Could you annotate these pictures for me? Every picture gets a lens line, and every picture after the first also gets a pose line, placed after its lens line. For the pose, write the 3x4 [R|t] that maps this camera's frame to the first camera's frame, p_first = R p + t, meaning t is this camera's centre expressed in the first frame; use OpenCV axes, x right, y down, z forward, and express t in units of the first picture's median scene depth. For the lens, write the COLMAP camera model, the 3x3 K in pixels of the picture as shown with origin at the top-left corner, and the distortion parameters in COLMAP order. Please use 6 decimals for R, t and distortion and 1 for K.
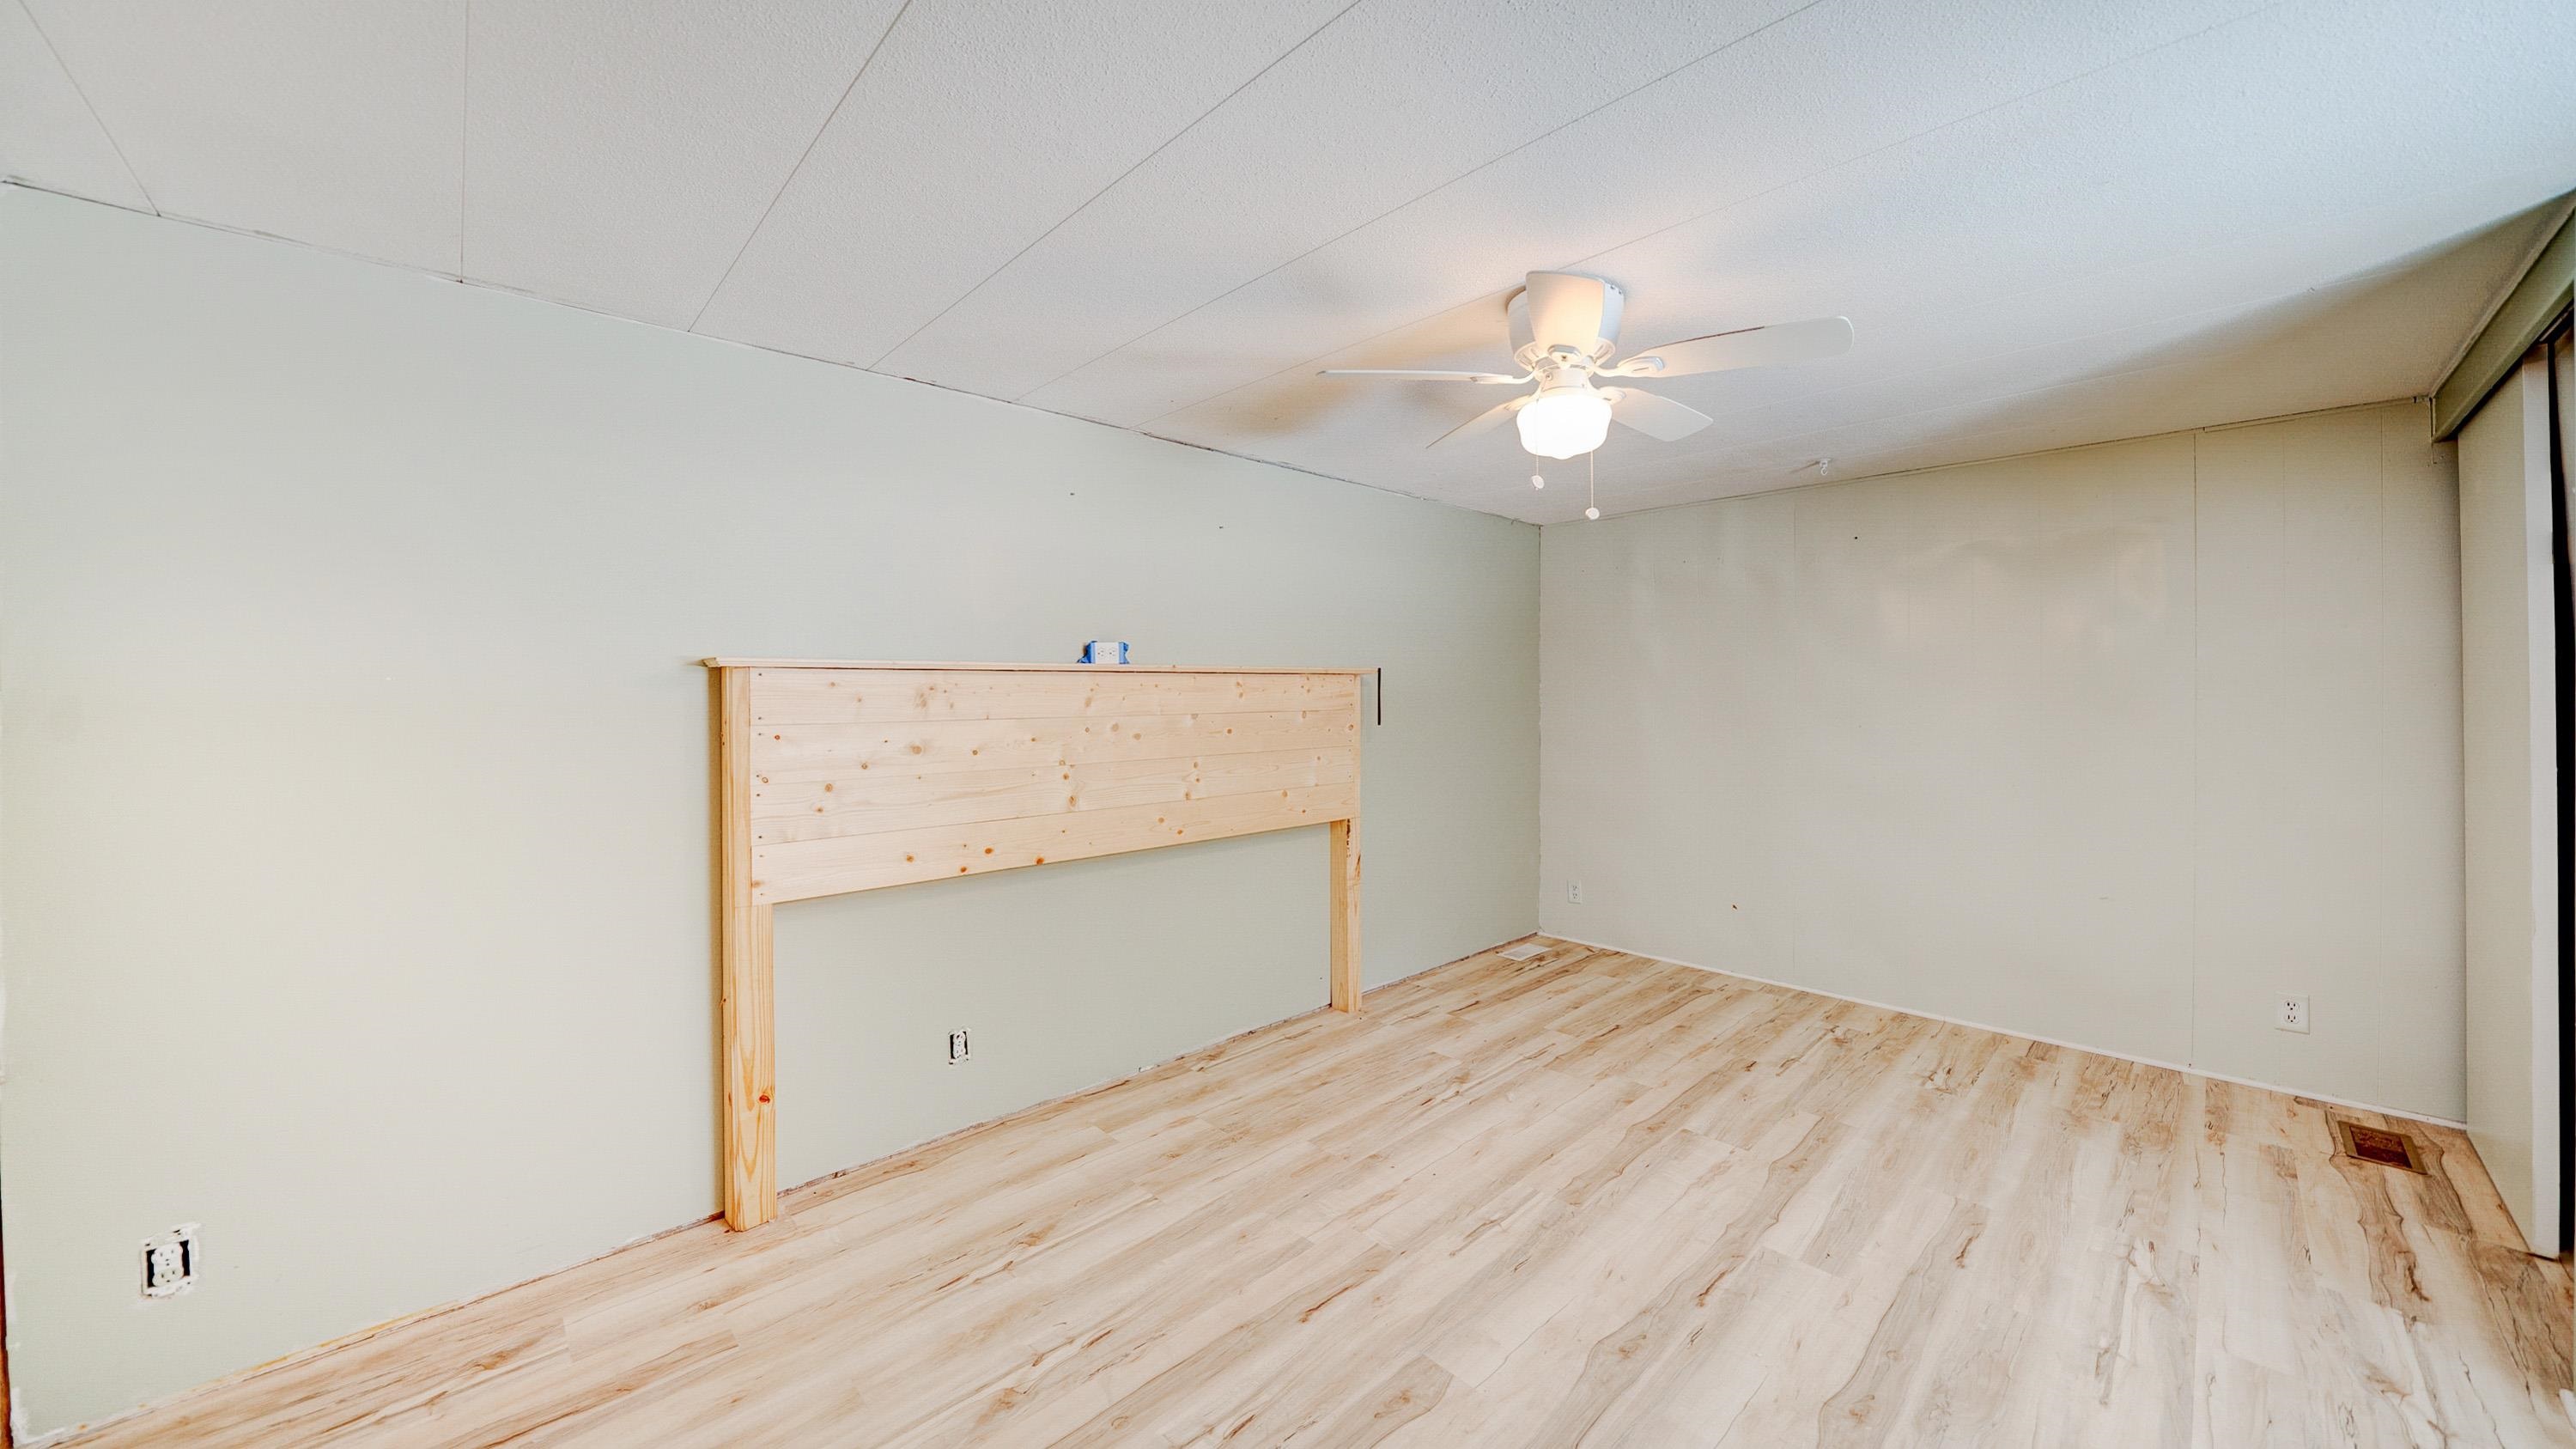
lens RADIAL K [[920.3, 0, 1292.8], [0, 920.3, 693.0], [0, 0, 1]] dist [-0.011130, 0.000194]
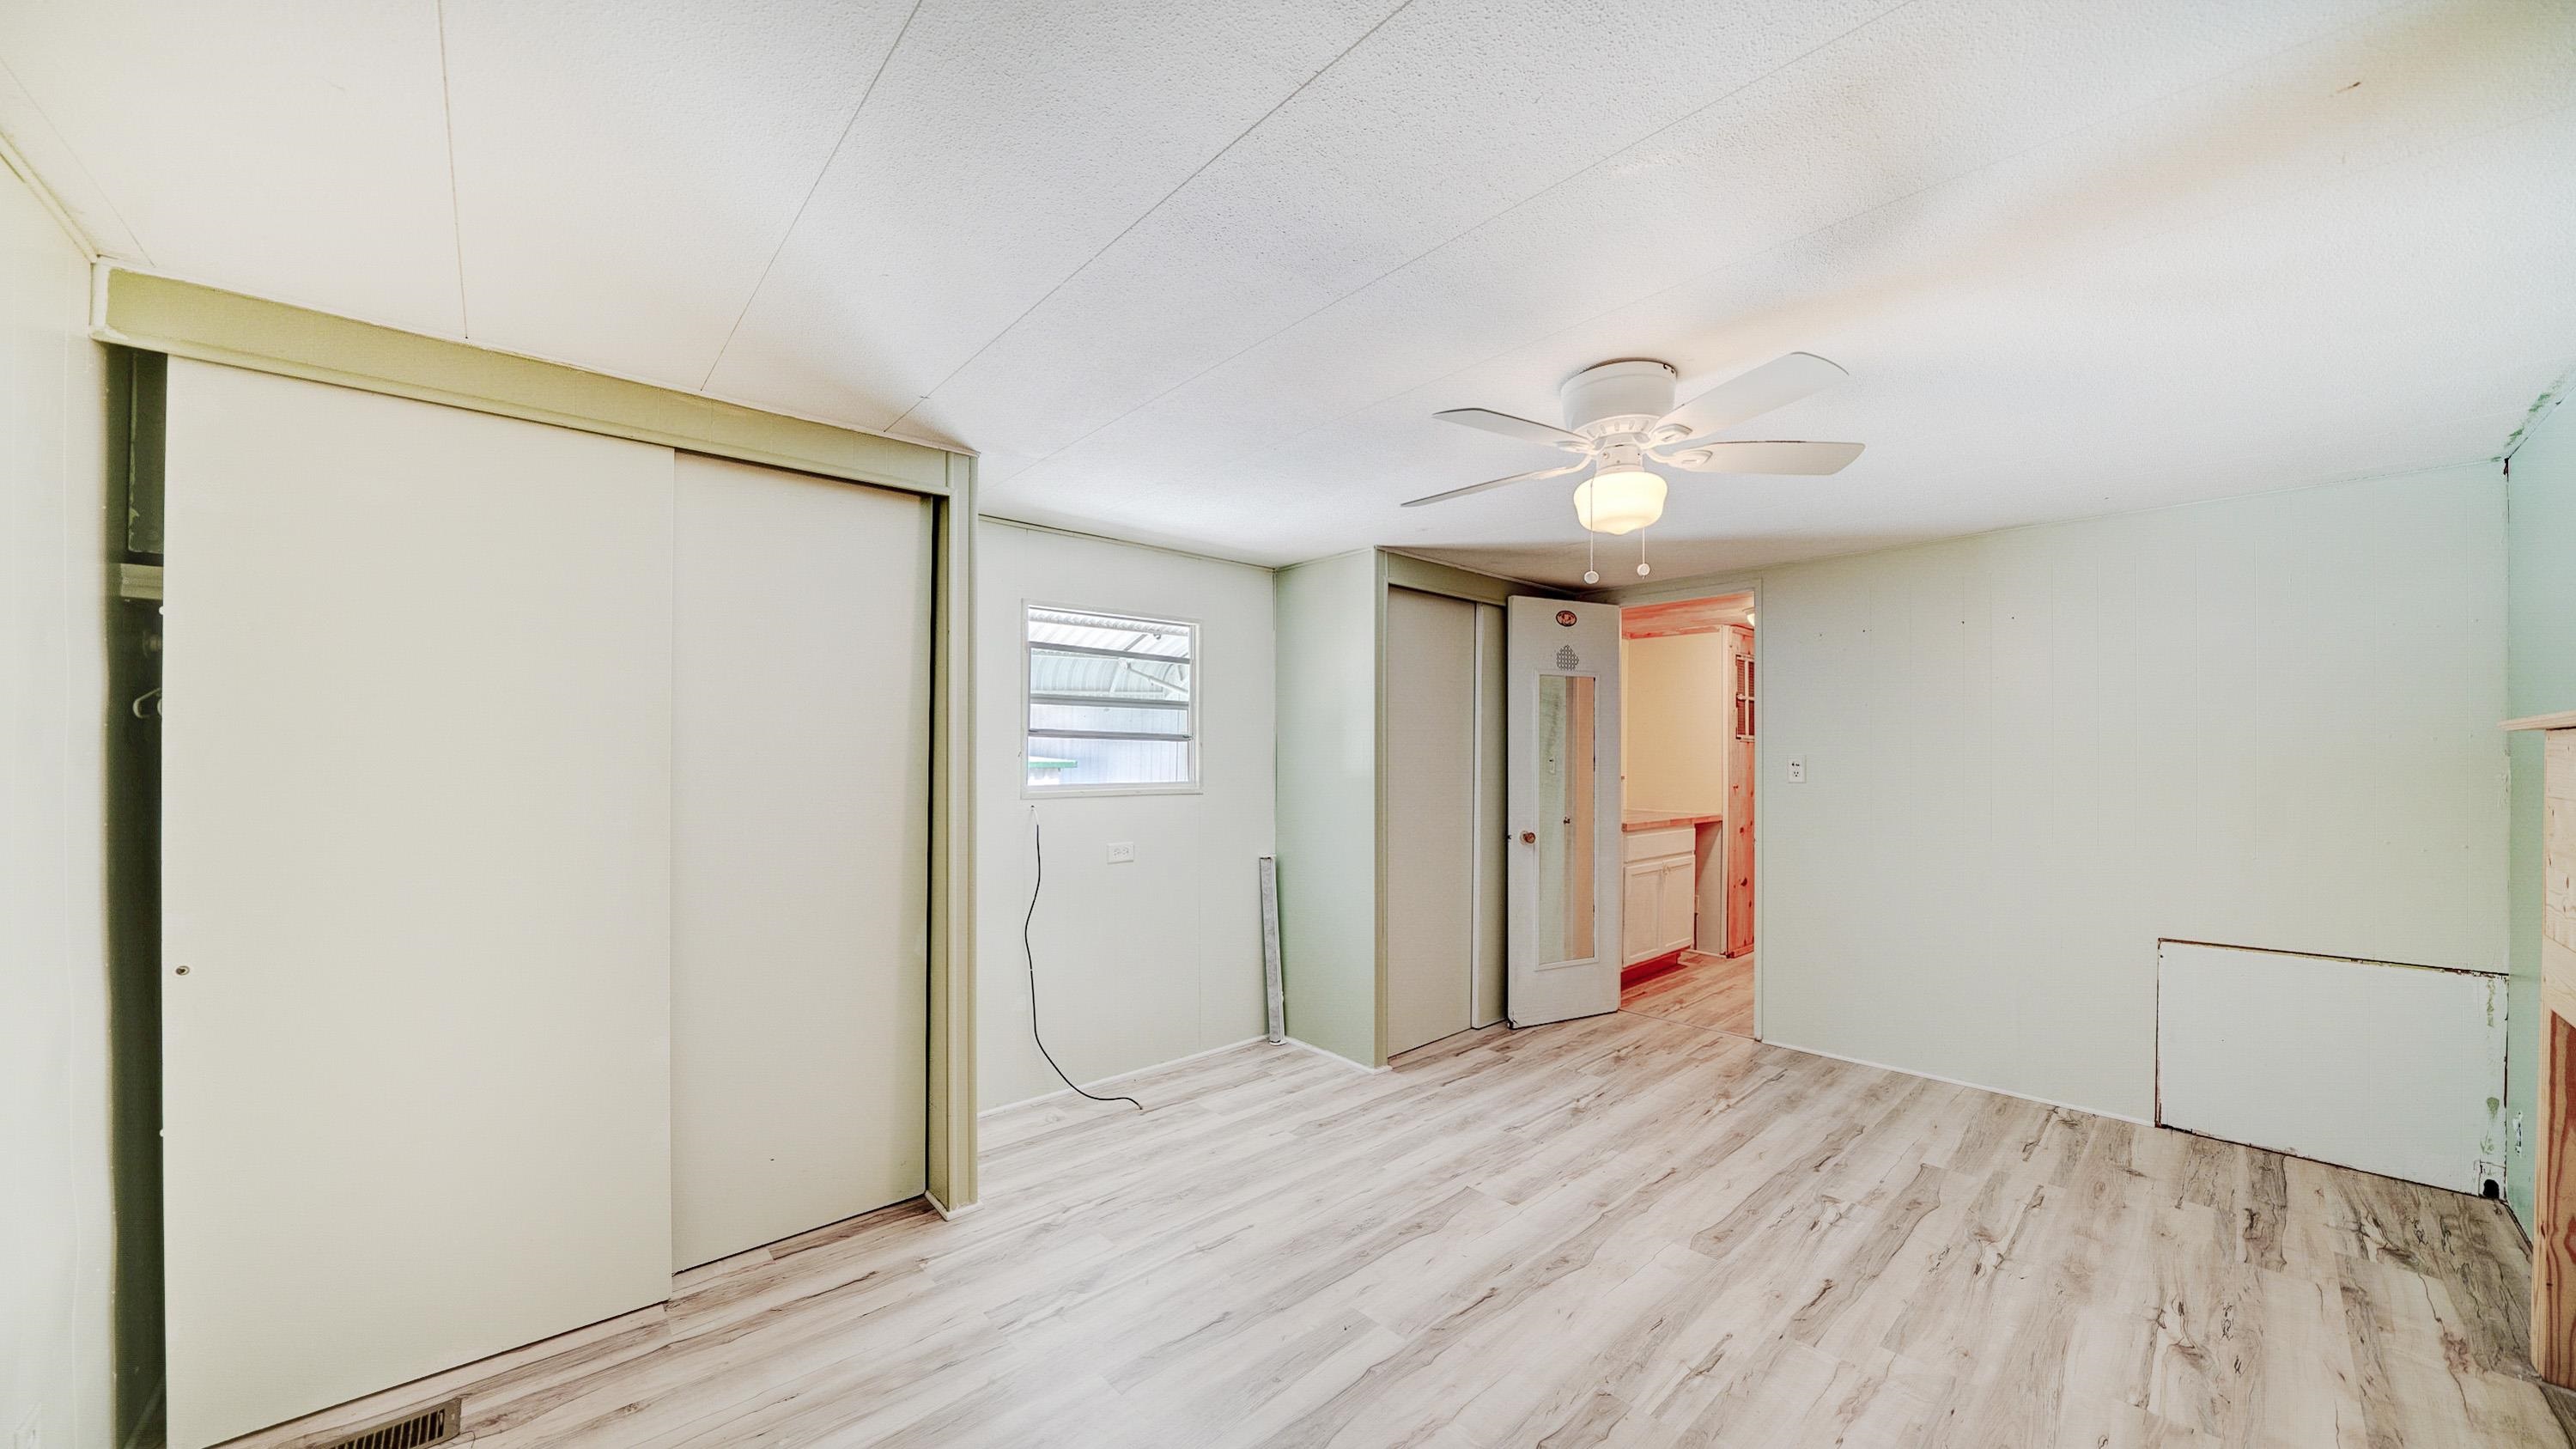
lens RADIAL K [[909.7, 0, 1276.1], [0, 909.7, 770.0], [0, 0, 1]] dist [-0.022680, 0.000007]
pose [[-0.999252, -0.000078, 0.038674, 0.632529], [0.000489, 0.999893, 0.014645, -0.006945], [-0.038671, 0.014653, -0.999145, 2.000725]]
